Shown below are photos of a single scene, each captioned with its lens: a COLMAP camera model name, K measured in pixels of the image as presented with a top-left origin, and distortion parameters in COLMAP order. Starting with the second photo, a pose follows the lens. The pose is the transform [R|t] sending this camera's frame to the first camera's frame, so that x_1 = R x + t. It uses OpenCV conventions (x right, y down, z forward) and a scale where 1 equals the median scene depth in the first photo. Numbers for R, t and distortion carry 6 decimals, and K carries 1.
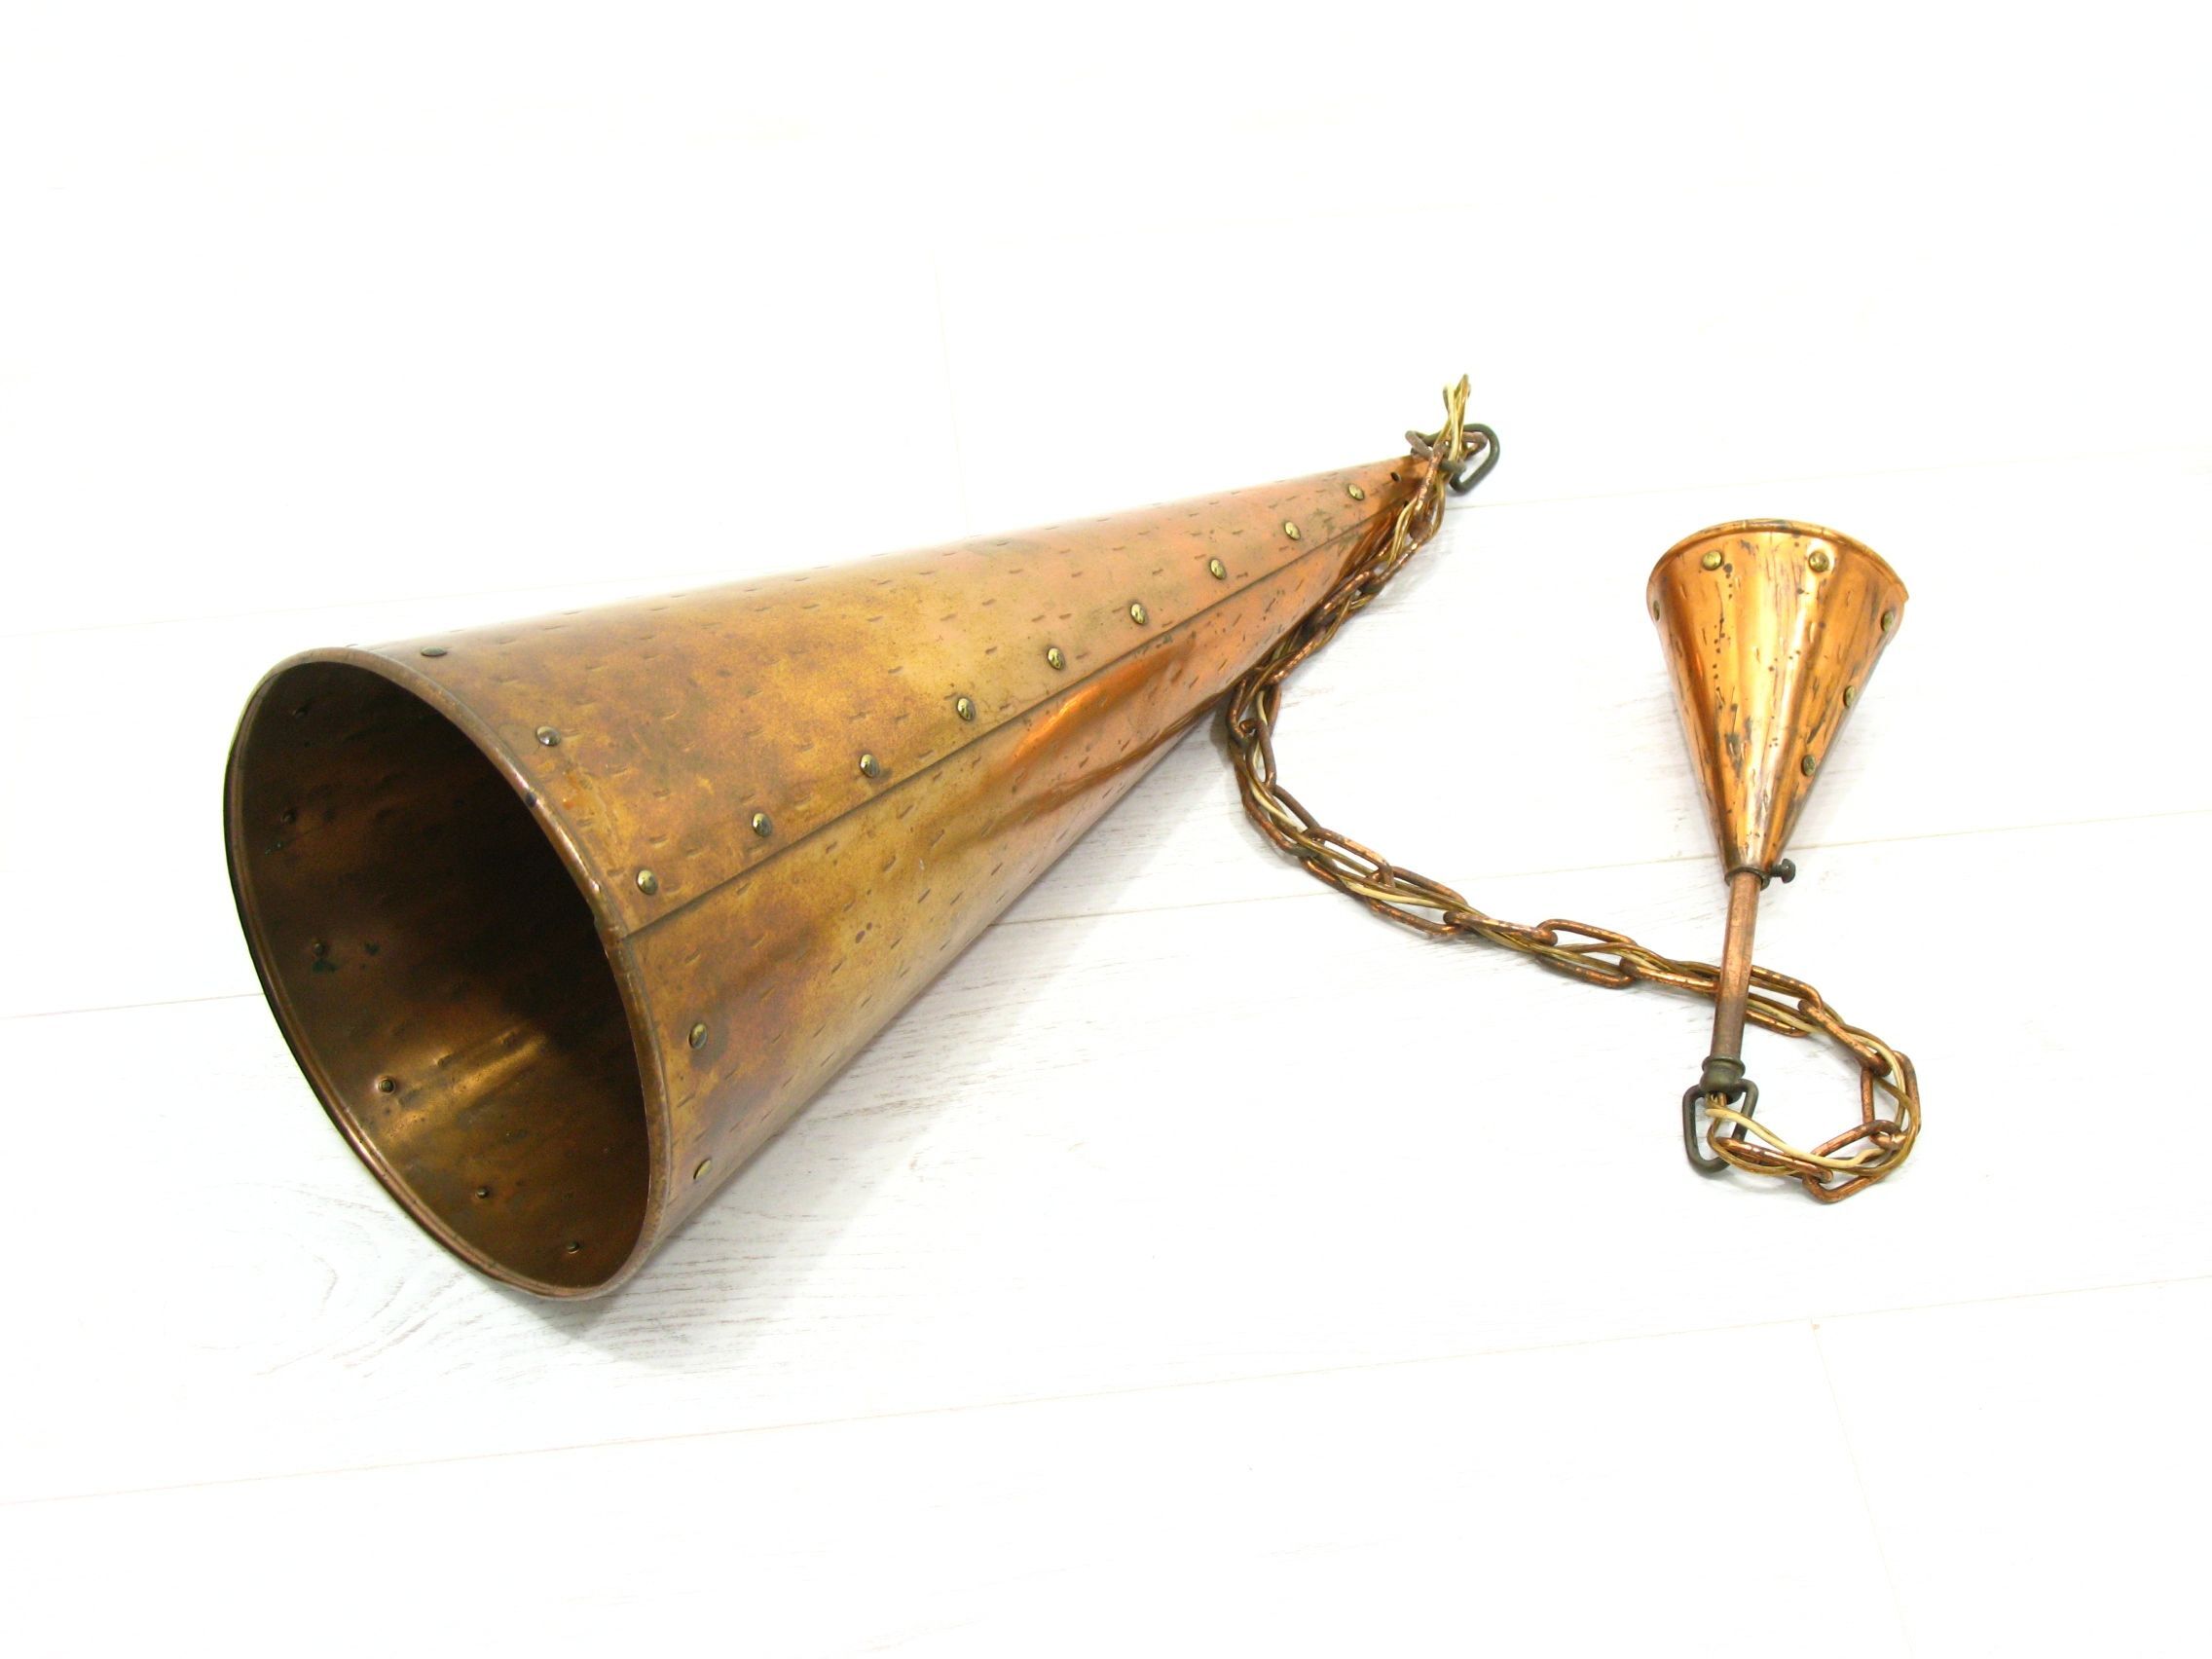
lens RADIAL K [[3335.2, 0, 1106.0], [0, 3335.2, 829.5], [0, 0, 1]] dist [-0.043649, -0.027584]
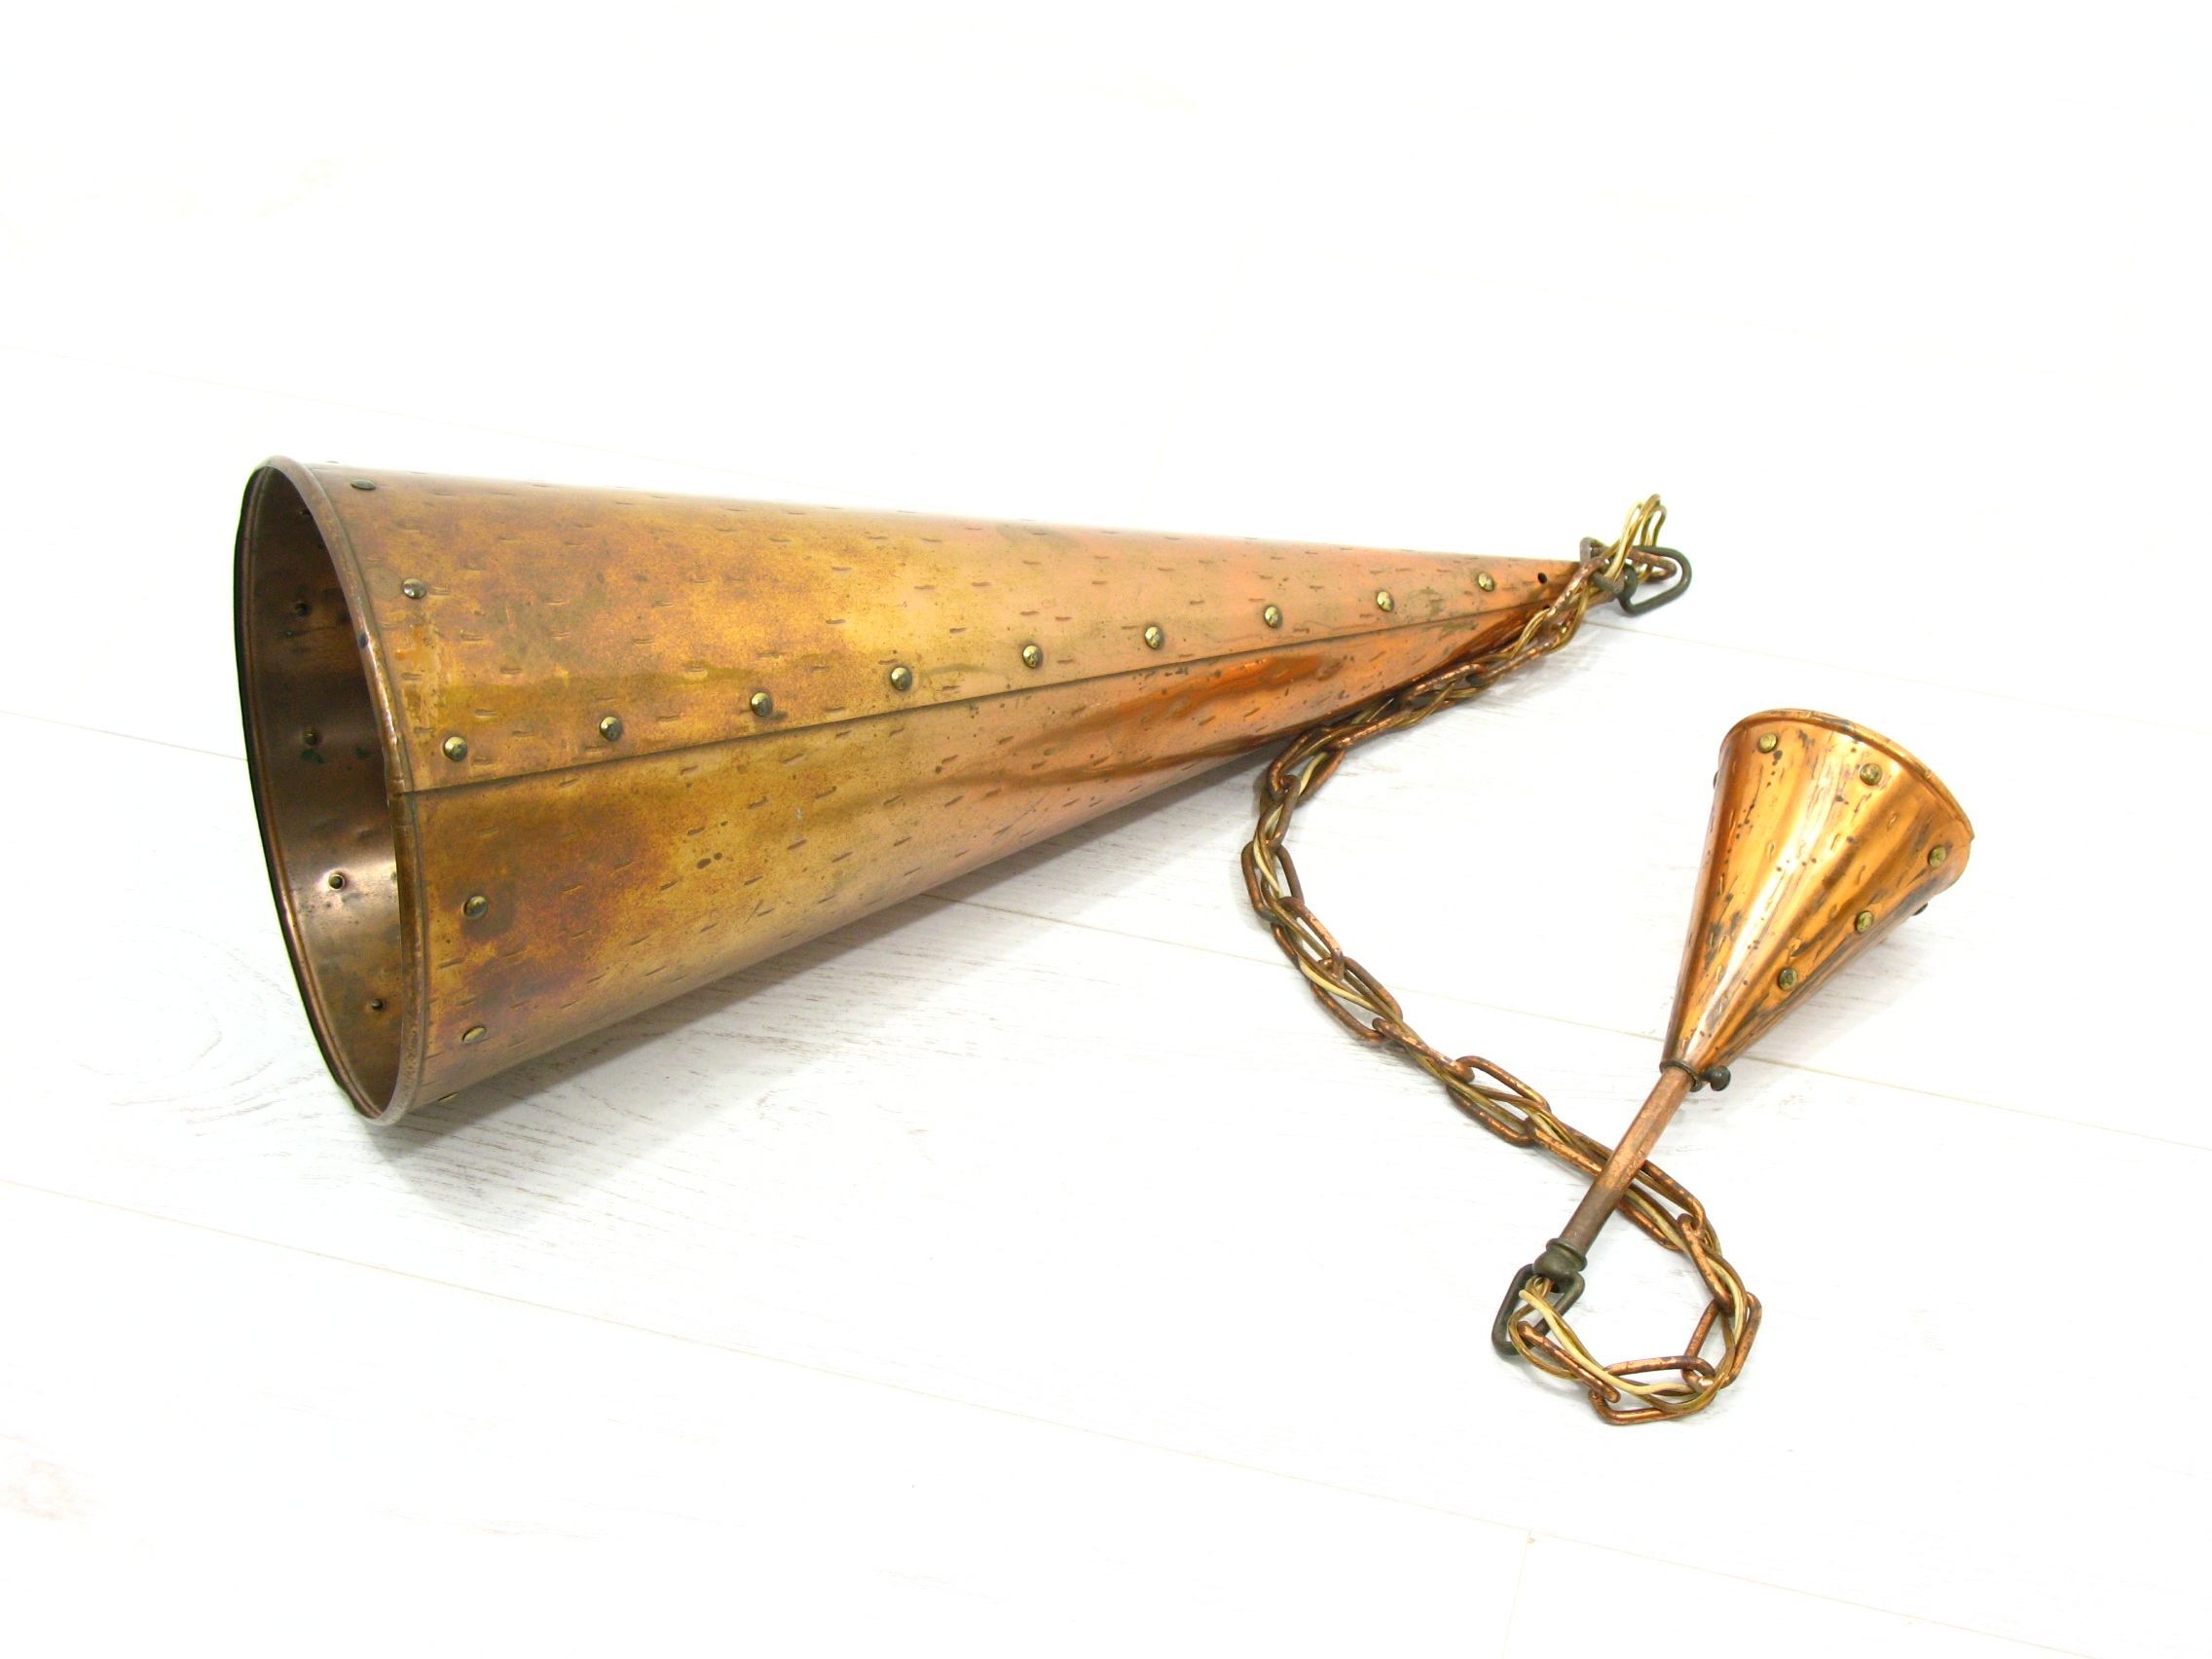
lens RADIAL K [[3335.2, 0, 1106.0], [0, 3335.2, 829.5], [0, 0, 1]] dist [-0.043649, -0.027584]
pose [[0.928307, 0.273661, -0.251708, 0.274272], [-0.271392, 0.961444, 0.044394, -0.052554], [0.254152, 0.027100, 0.966785, 0.045428]]
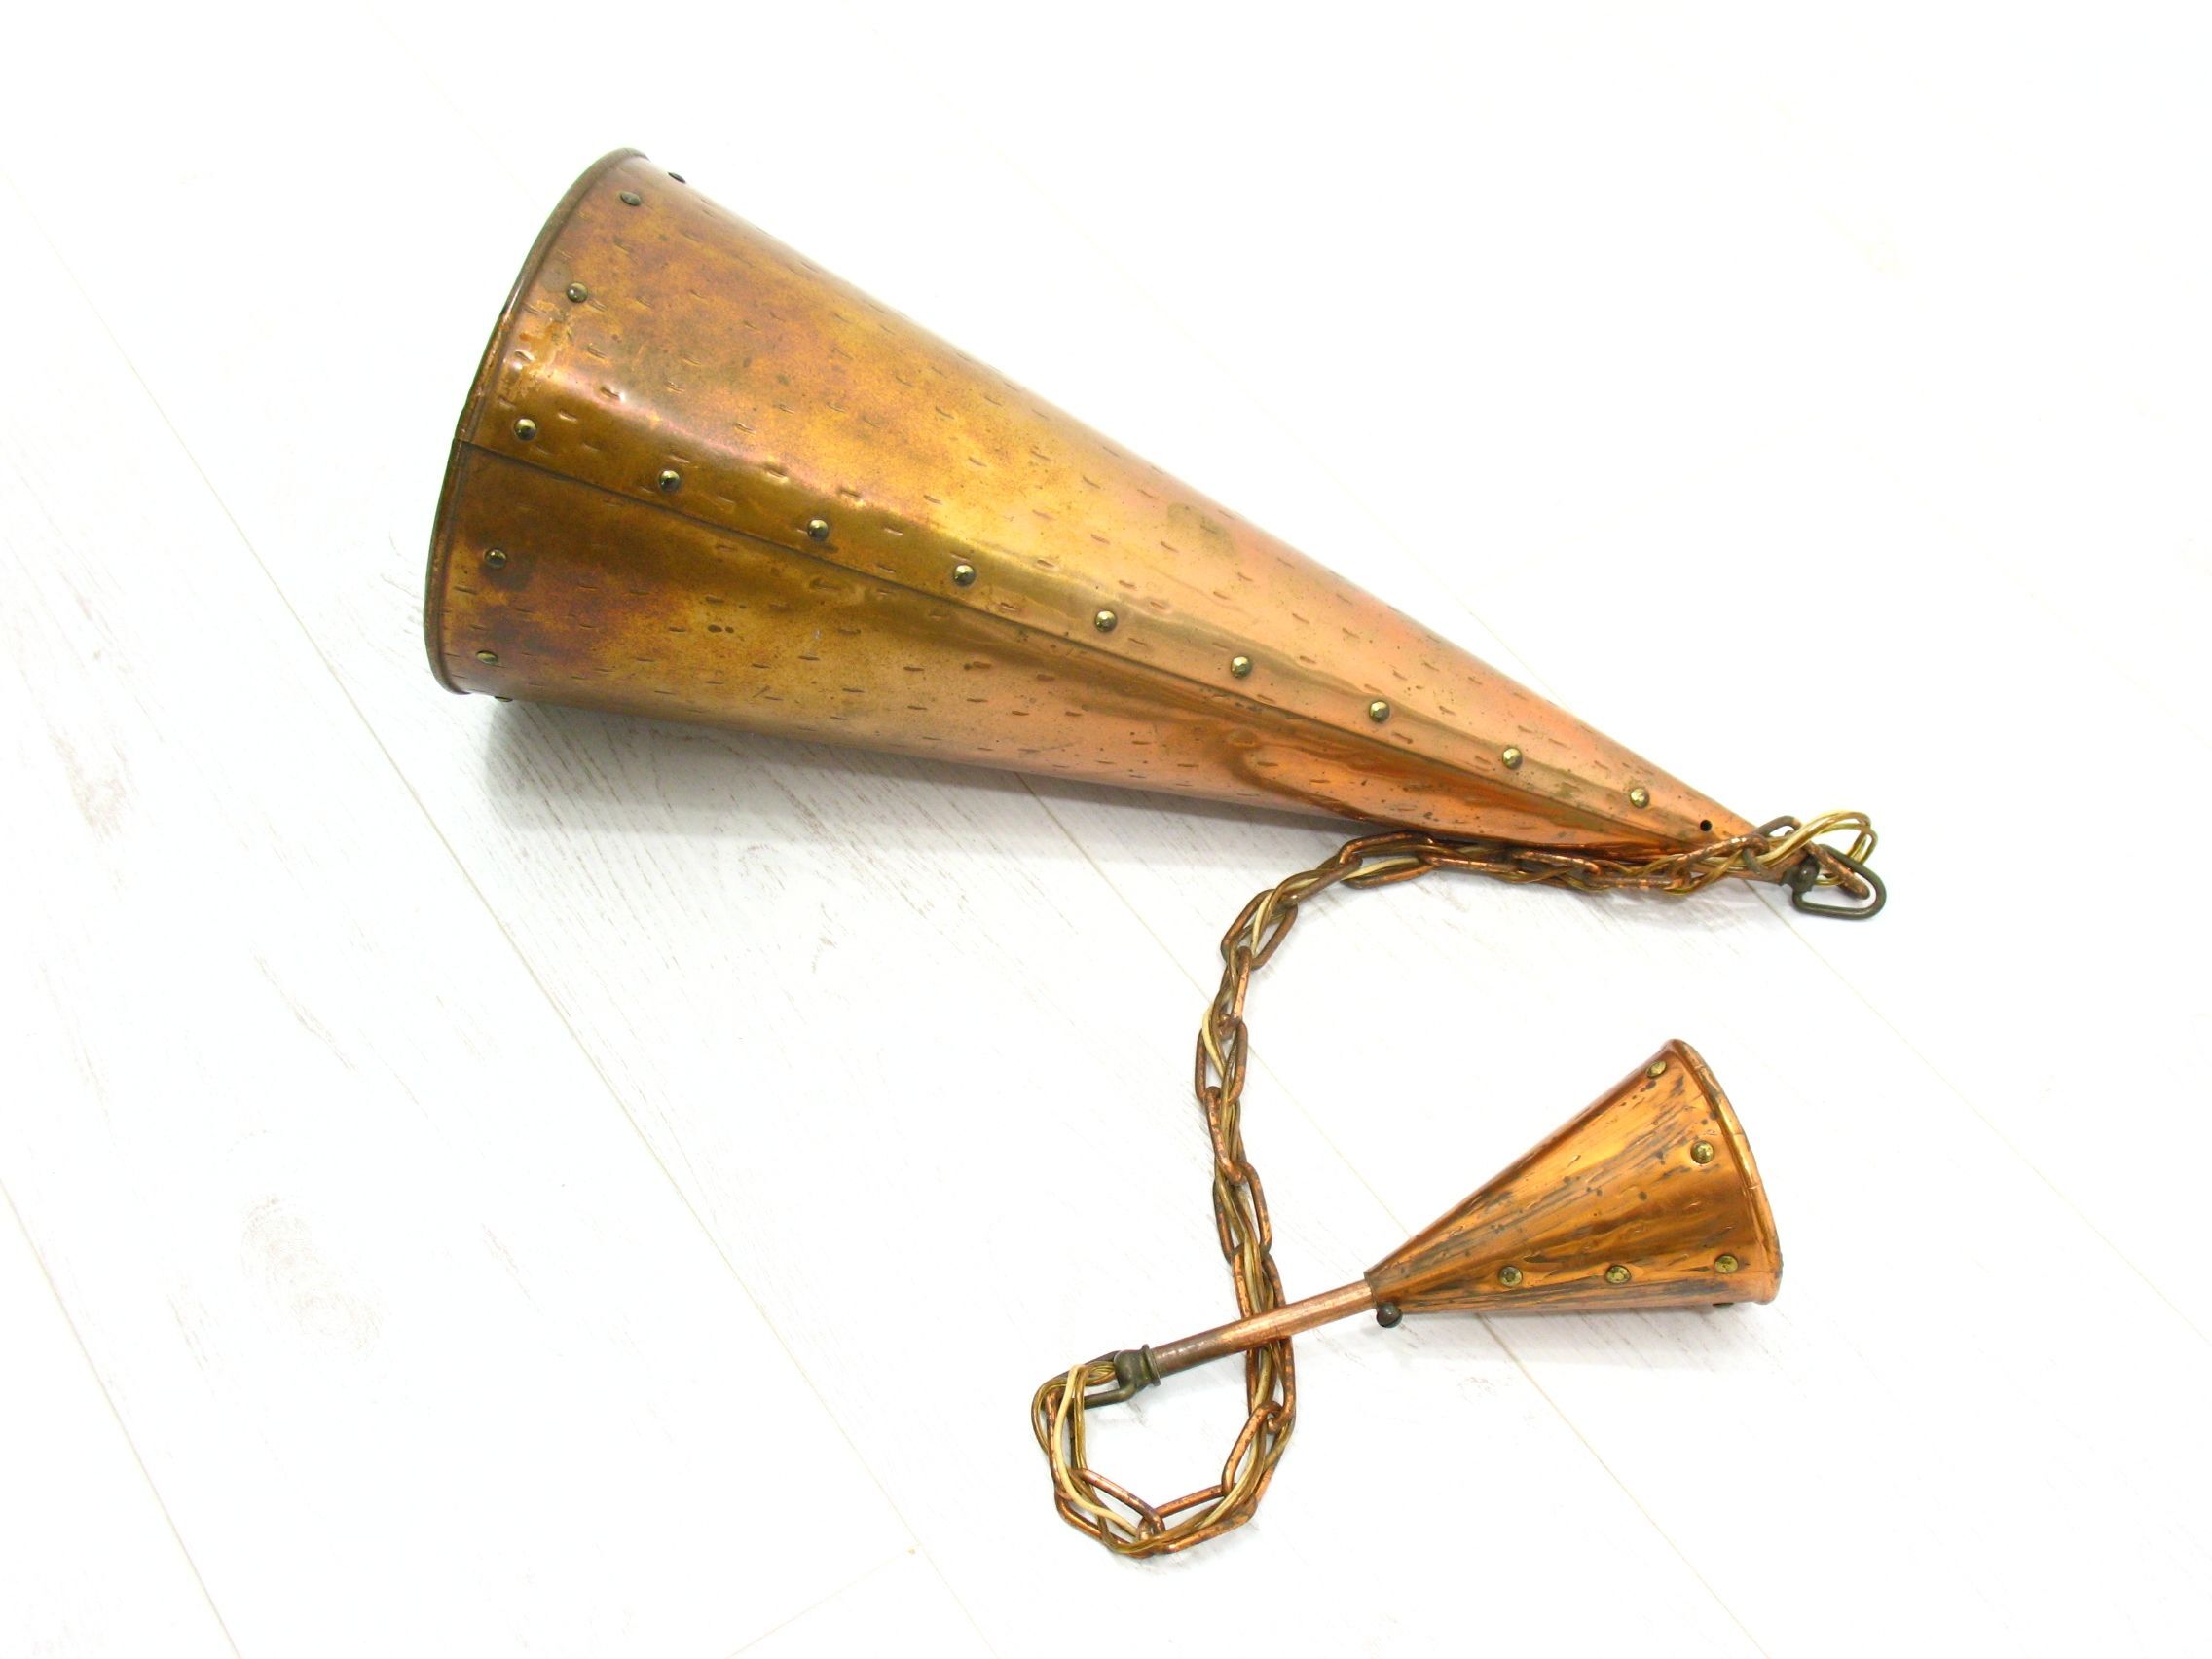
lens RADIAL K [[2925.7, 0, 1106.0], [0, 2925.7, 829.5], [0, 0, 1]] dist [-0.107829, -0.001574]
pose [[0.456962, 0.699942, -0.548879, 0.551143], [-0.647053, 0.684994, 0.334823, -0.322731], [0.610335, 0.202152, 0.765915, 0.304788]]
